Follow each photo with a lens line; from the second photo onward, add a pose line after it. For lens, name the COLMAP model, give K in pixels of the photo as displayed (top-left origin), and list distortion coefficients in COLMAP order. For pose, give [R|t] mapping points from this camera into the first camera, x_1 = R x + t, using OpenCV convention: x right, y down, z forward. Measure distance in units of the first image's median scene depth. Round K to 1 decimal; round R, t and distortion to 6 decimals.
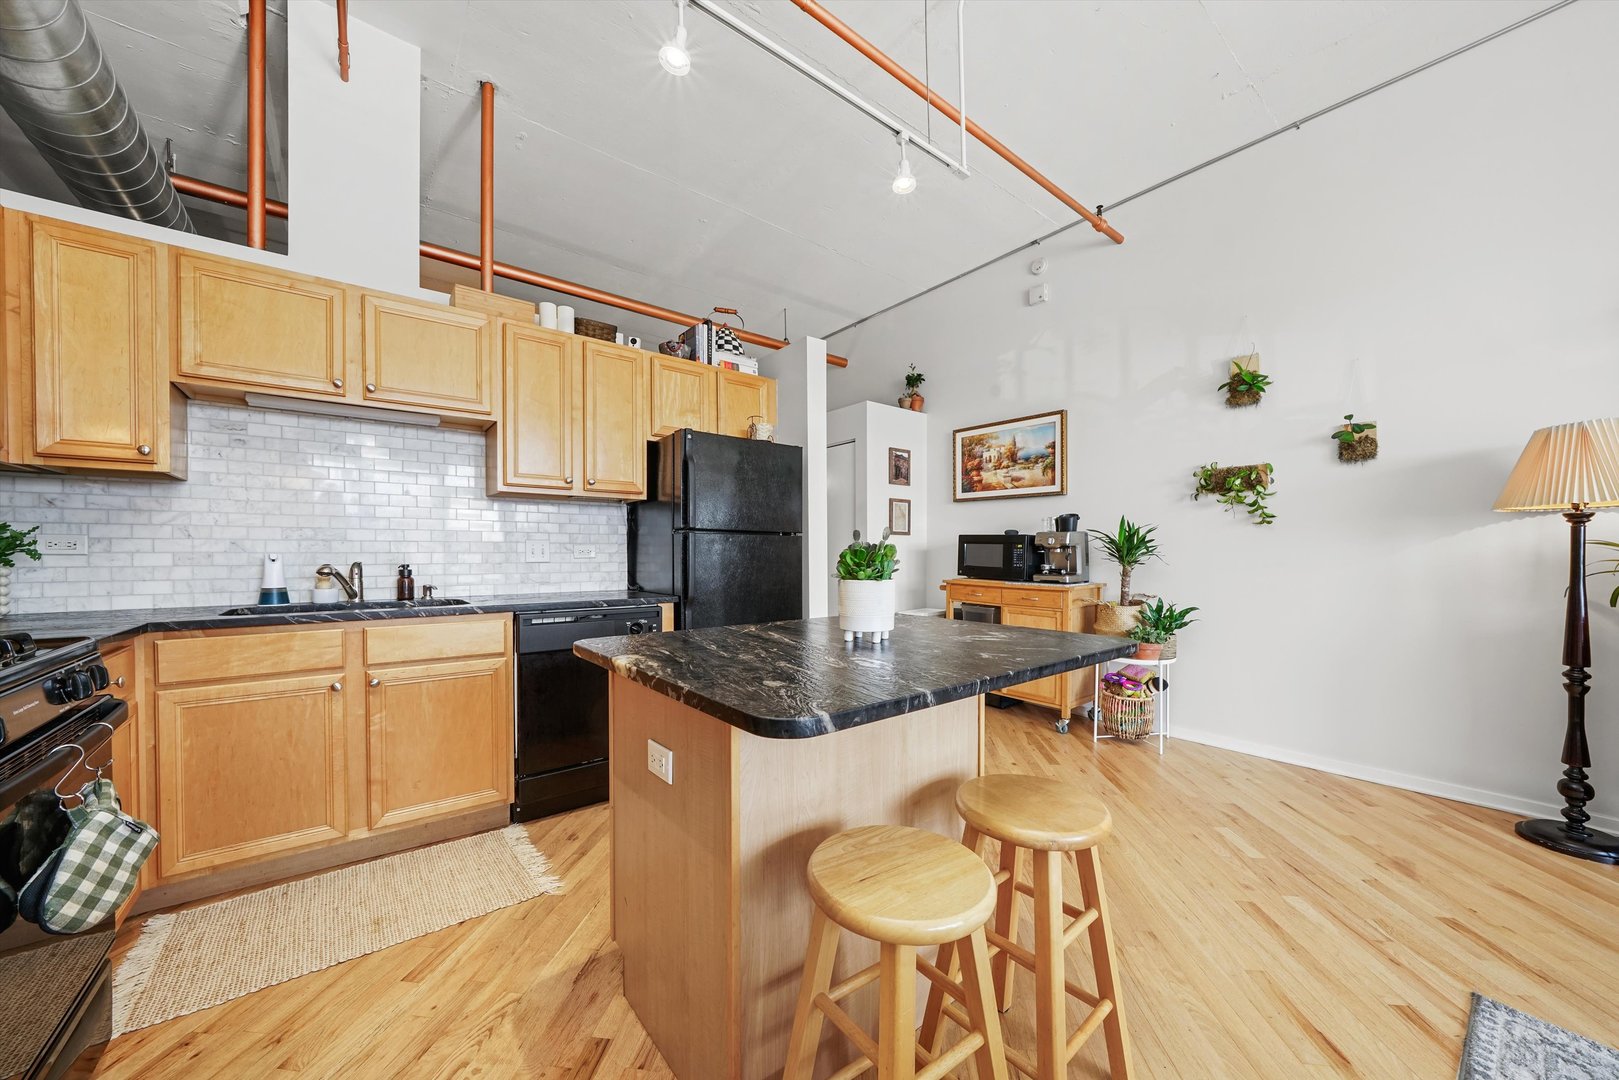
lens RADIAL K [[579.7, 0, 810.6], [0, 579.7, 566.8], [0, 0, 1]] dist [-0.016536, 0.002476]
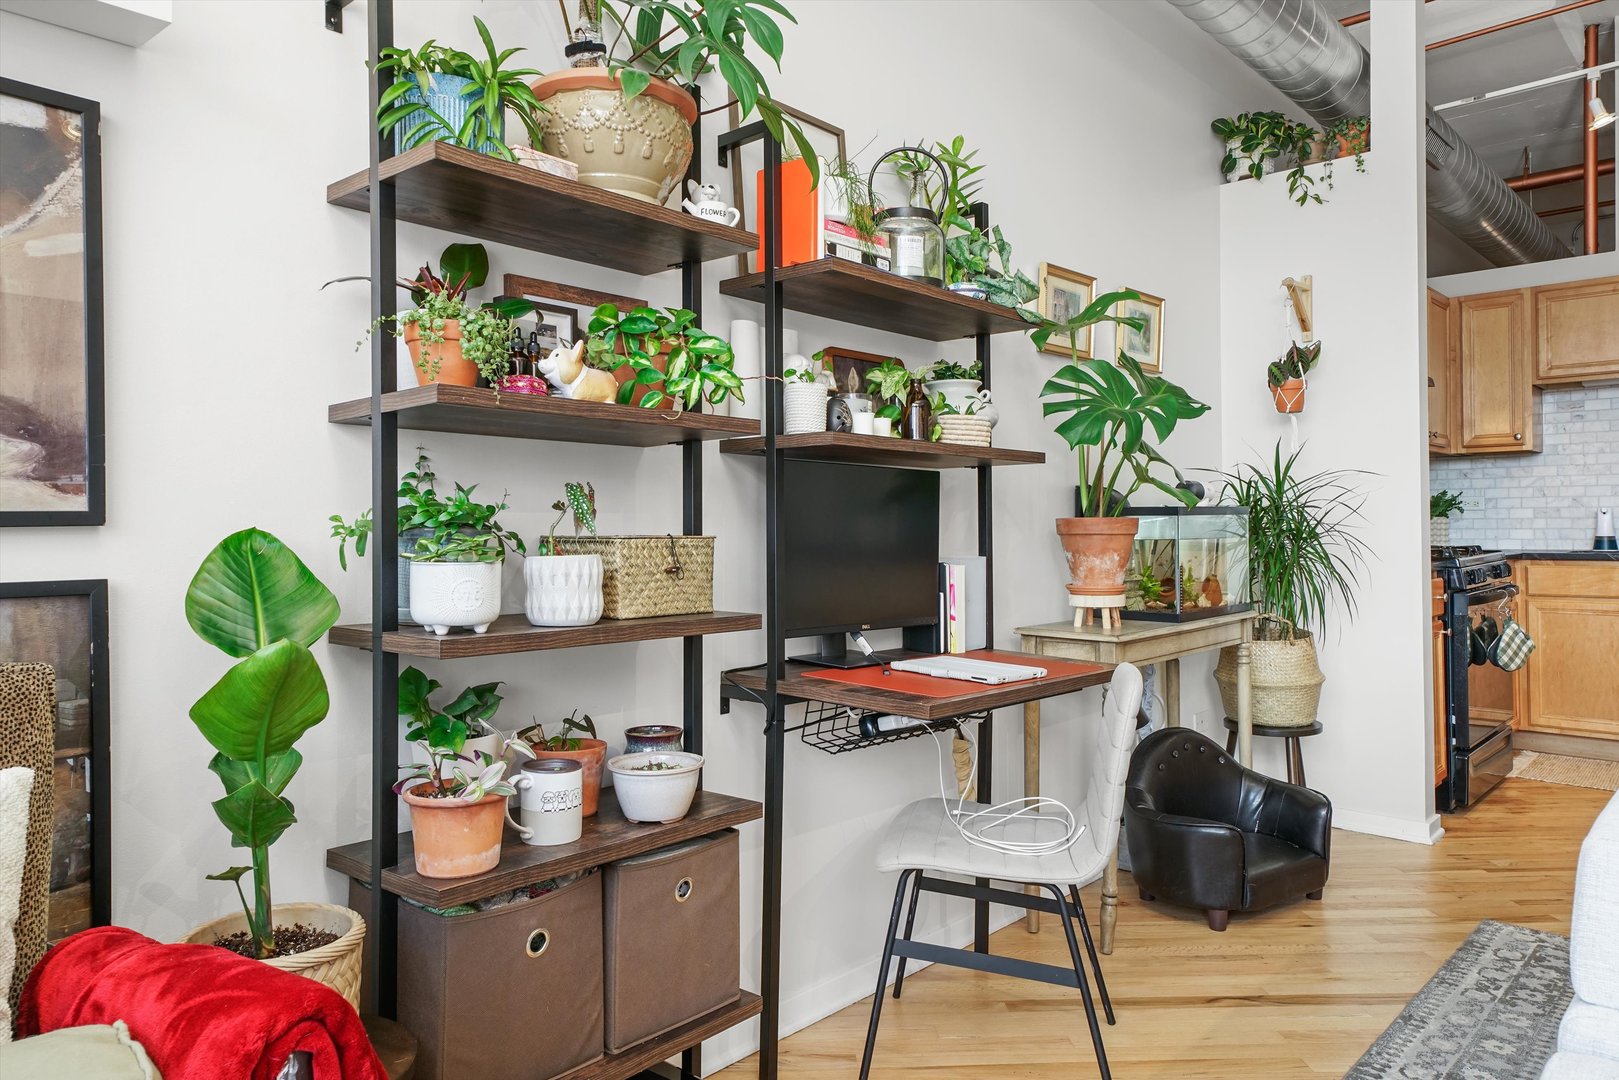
lens RADIAL K [[1107.9, 0, 808.8], [0, 1107.9, 505.0], [0, 0, 1]] dist [0.024599, 0.003918]
pose [[0.167618, -0.020716, -0.985634, 1.019778], [-0.011626, 0.999668, -0.022988, 0.041932], [0.985784, 0.015312, 0.167321, -0.960338]]
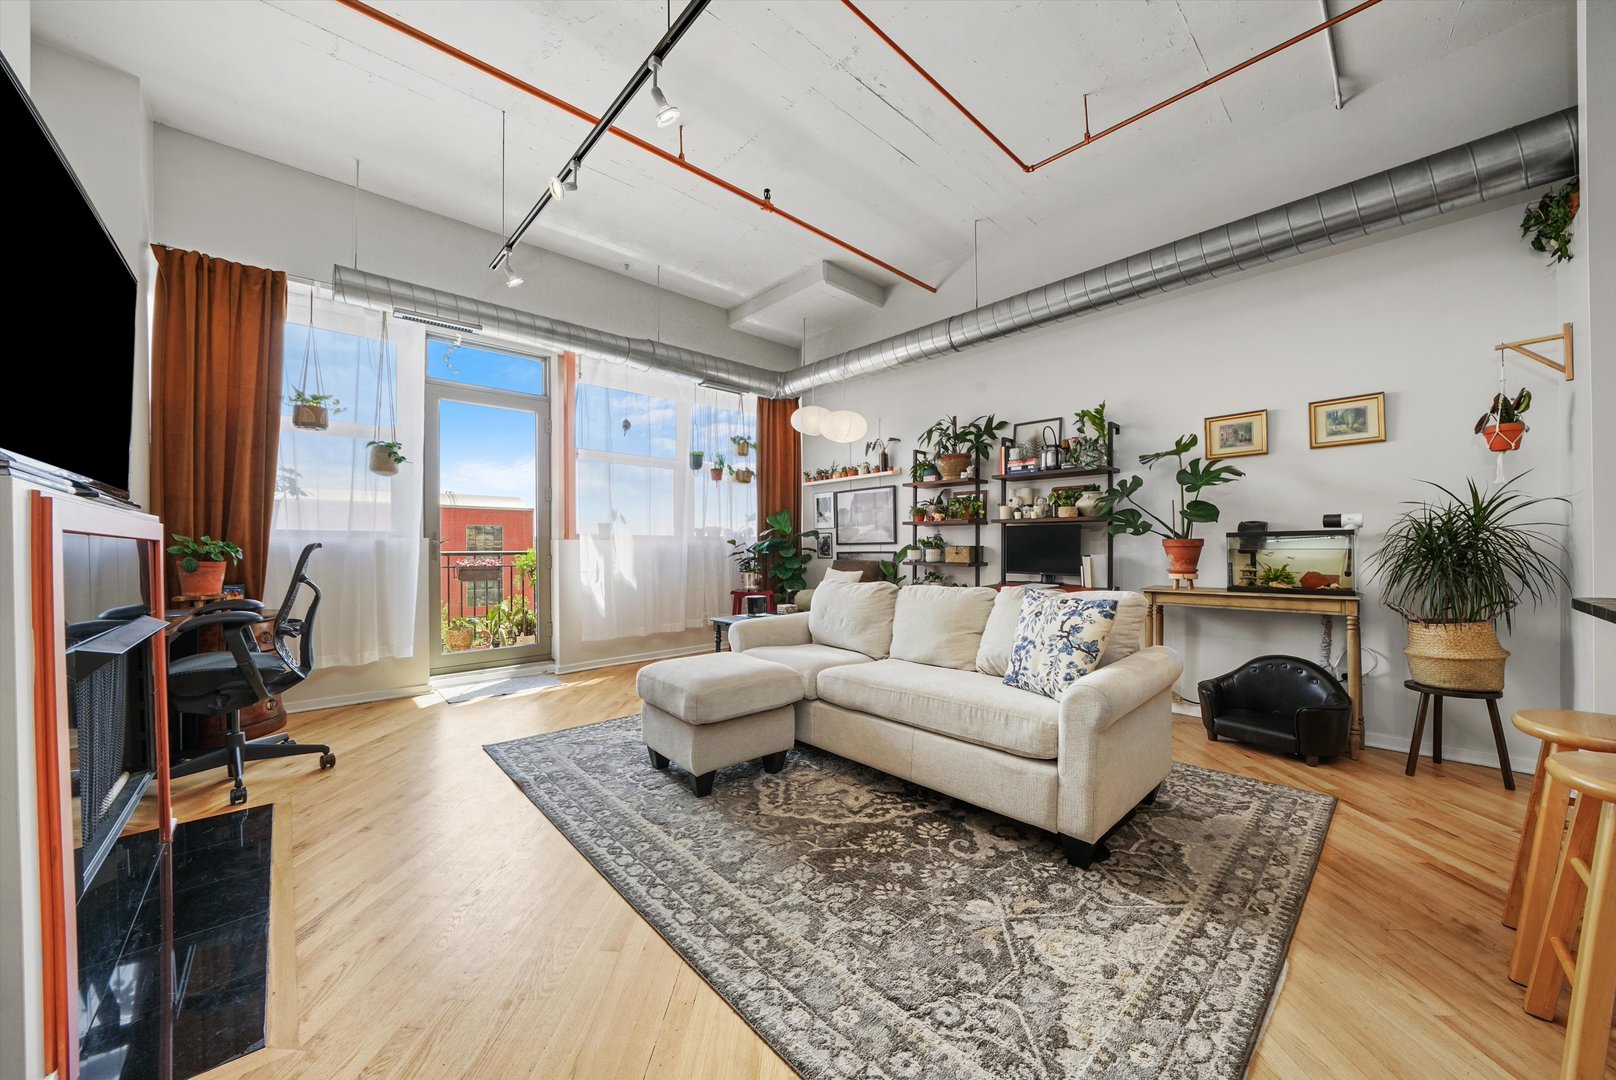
lens RADIAL K [[573.8, 0, 799.2], [0, 573.8, 546.7], [0, 0, 1]] dist [-0.017668, 0.000143]
pose [[-0.997516, 0.005464, -0.070223, 0.894541], [0.004202, 0.999827, 0.018110, 0.013591], [0.070310, 0.017770, -0.997367, 0.873493]]
